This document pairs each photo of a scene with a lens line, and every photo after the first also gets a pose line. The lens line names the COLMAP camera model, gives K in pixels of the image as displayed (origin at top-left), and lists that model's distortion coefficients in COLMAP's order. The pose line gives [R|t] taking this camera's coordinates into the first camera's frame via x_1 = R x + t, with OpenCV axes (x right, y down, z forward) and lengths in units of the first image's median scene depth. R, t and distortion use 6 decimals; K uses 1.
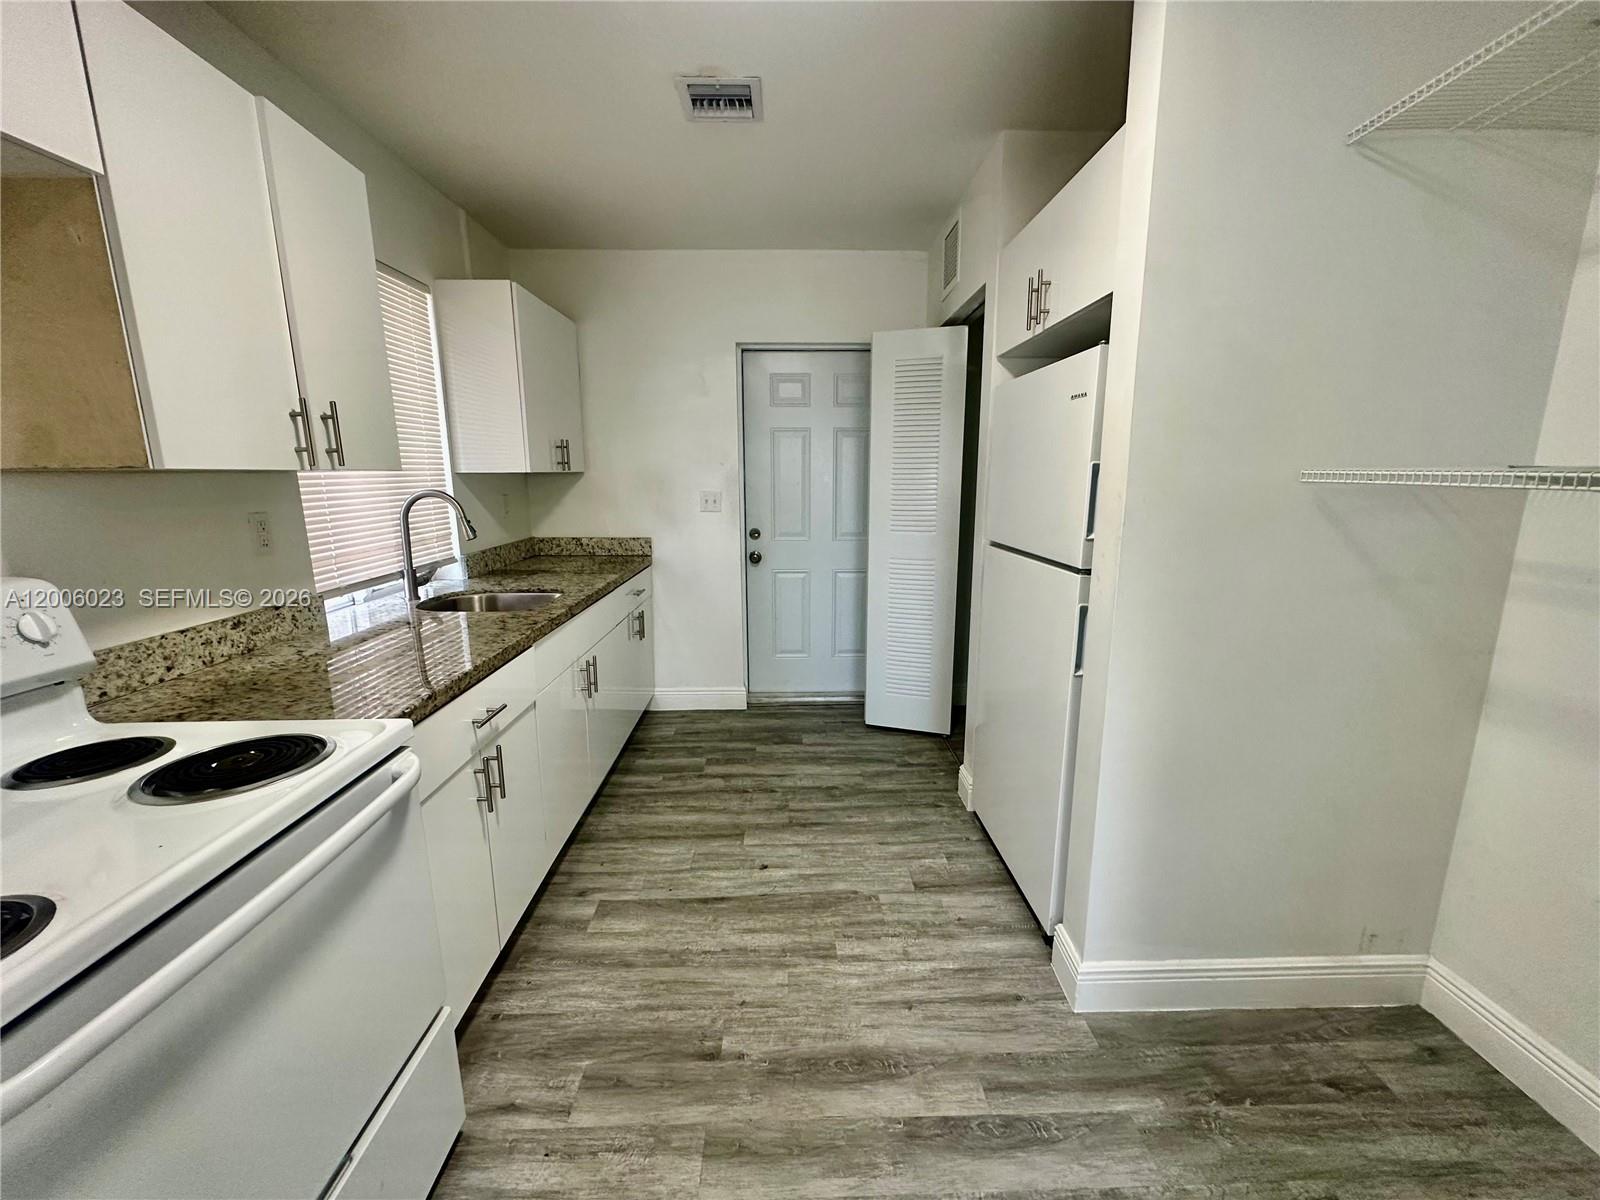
lens RADIAL K [[640.0, 0, 802.9], [0, 640.0, 598.3], [0, 0, 1]] dist [-0.002259, 0.000153]
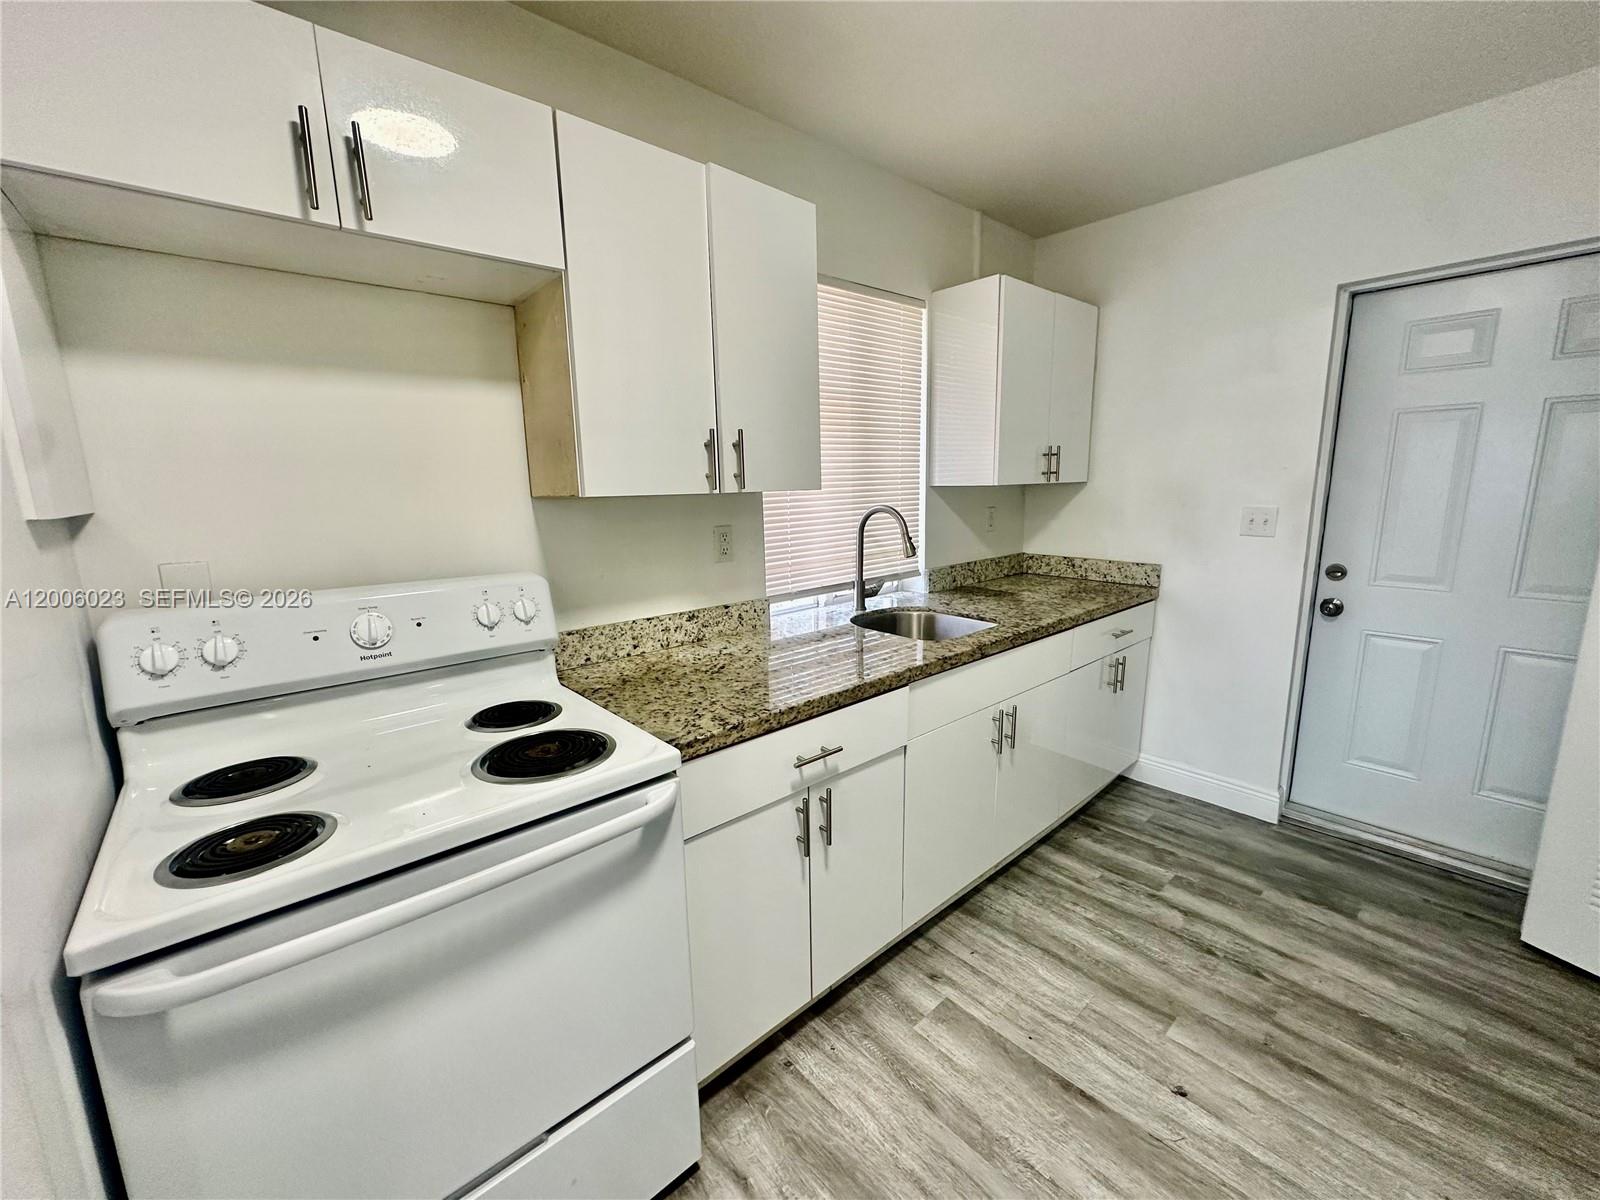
lens RADIAL K [[640.0, 0, 802.9], [0, 640.0, 598.3], [0, 0, 1]] dist [-0.002259, 0.000153]
pose [[0.643684, 0.130017, -0.754166, 0.107981], [-0.131265, 0.989615, 0.058573, -0.061331], [0.753950, 0.061293, 0.654066, 0.232407]]
